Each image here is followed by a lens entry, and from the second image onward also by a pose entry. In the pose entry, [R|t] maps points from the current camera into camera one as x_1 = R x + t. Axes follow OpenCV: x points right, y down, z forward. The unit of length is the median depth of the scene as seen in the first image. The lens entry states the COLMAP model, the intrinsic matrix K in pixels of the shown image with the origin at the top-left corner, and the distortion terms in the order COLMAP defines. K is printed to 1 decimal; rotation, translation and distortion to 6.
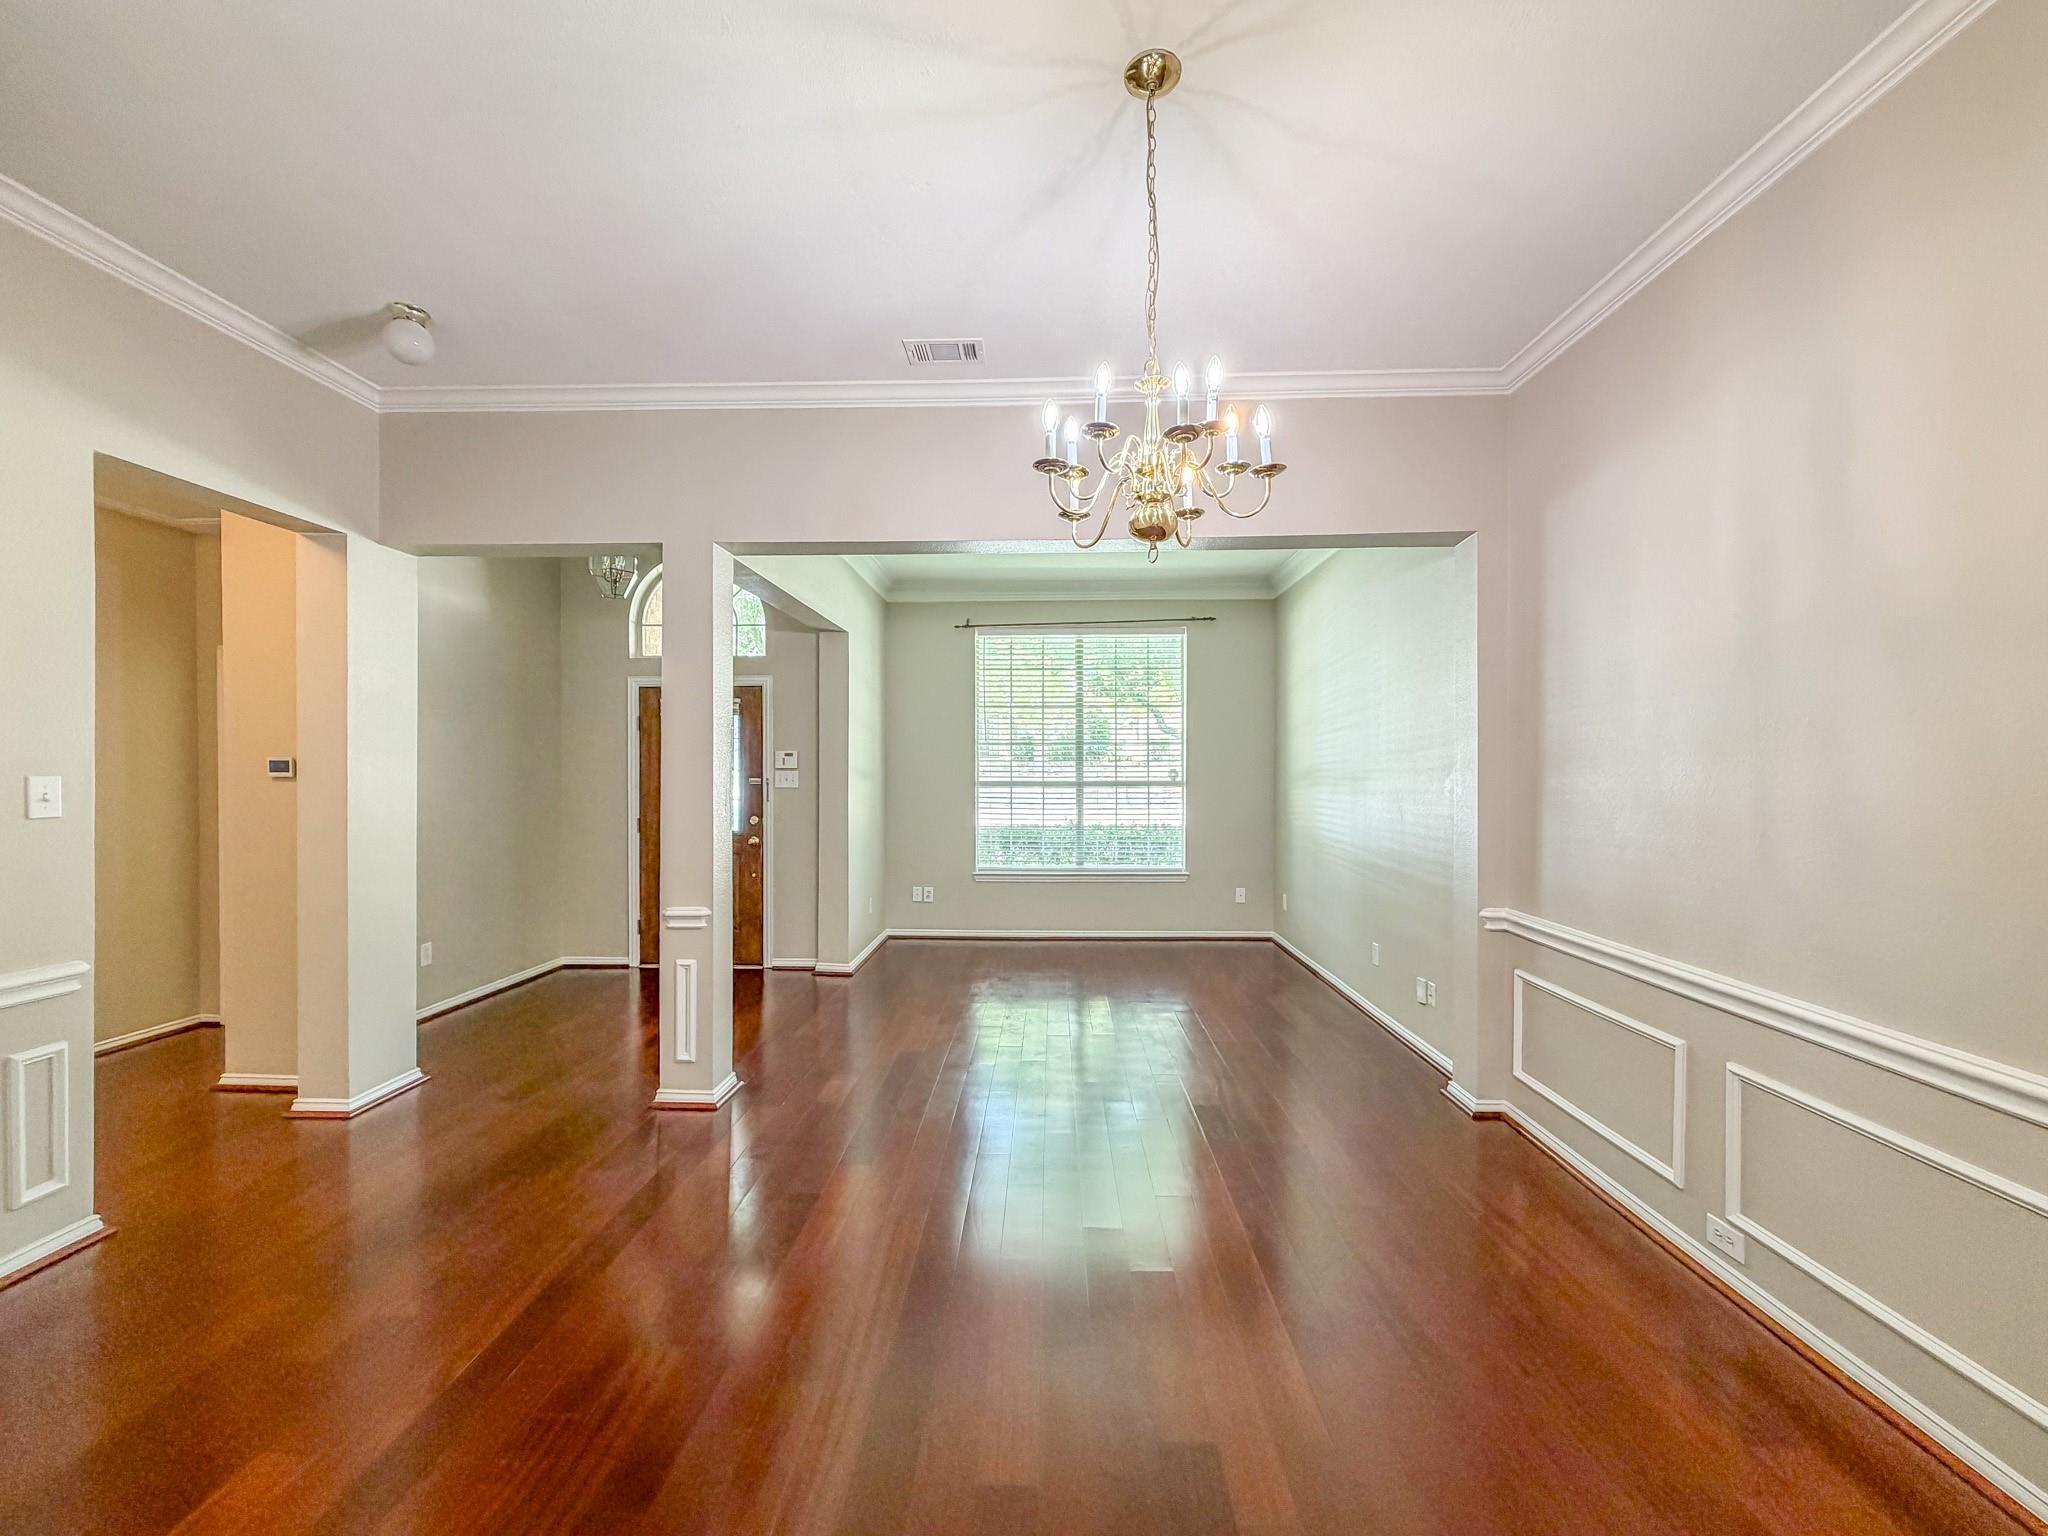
lens RADIAL K [[836.7, 0, 1024.0], [0, 836.7, 768.0], [0, 0, 1]] dist [0.000210, -0.000023]
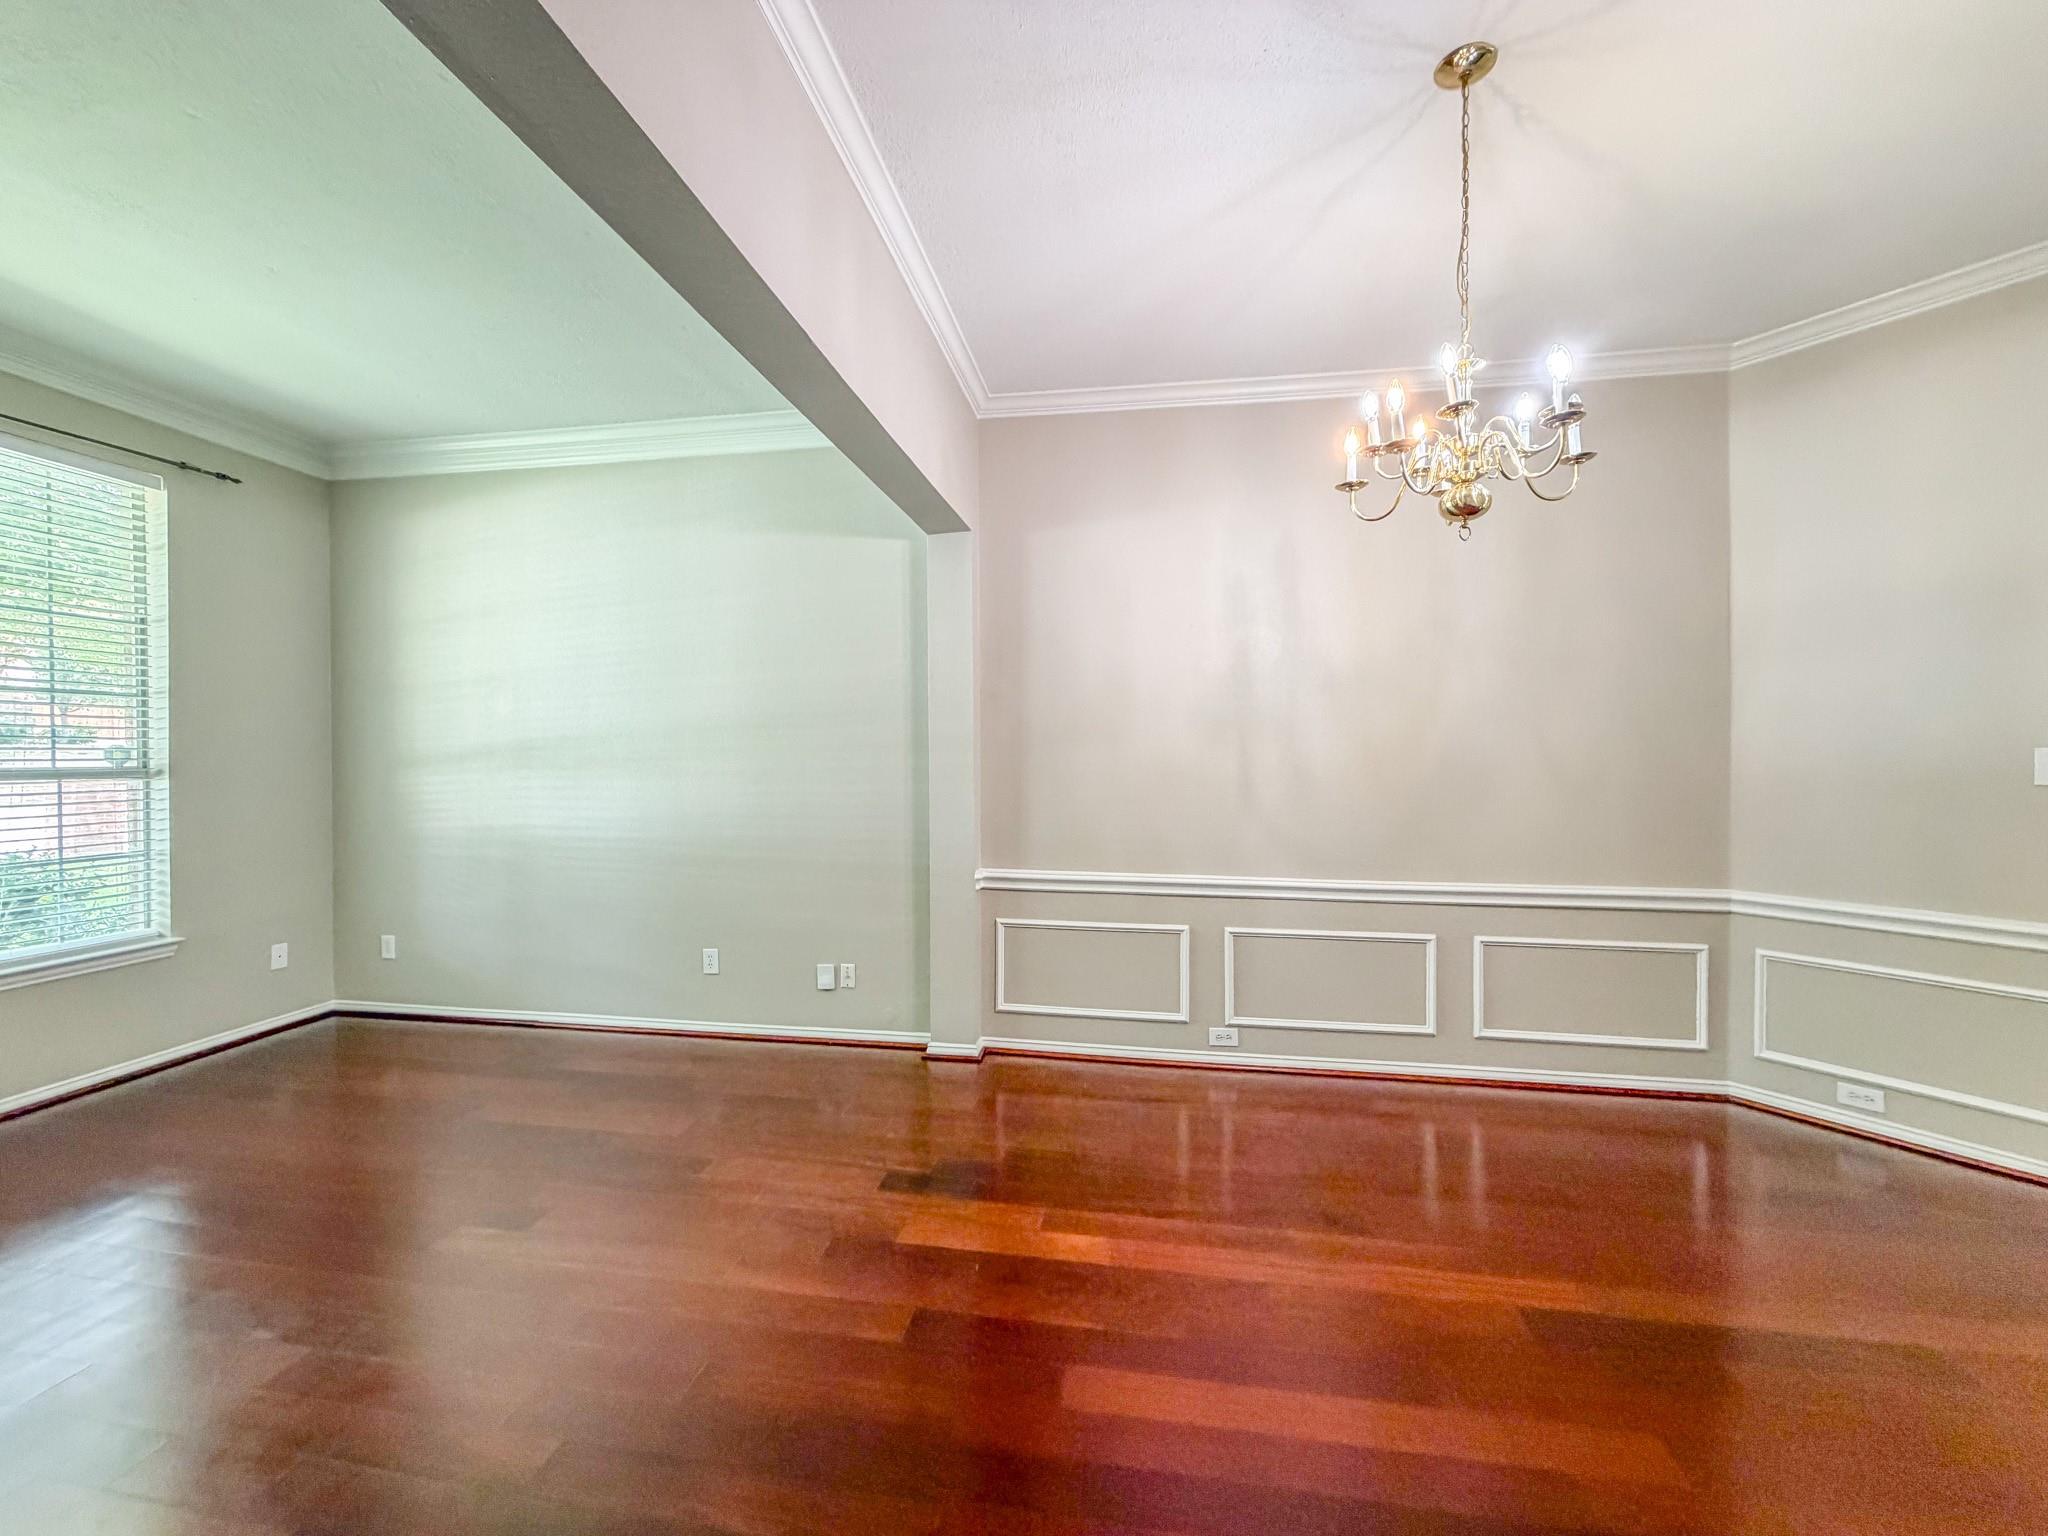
lens RADIAL K [[870.7, 0, 1024.0], [0, 870.7, 768.0], [0, 0, 1]] dist [-0.001577, -0.000135]
pose [[0.137293, -0.011629, 0.990462, -0.522063], [0.000194, 0.999931, 0.011713, 0.017855], [-0.990530, -0.001416, 0.137286, 0.704699]]
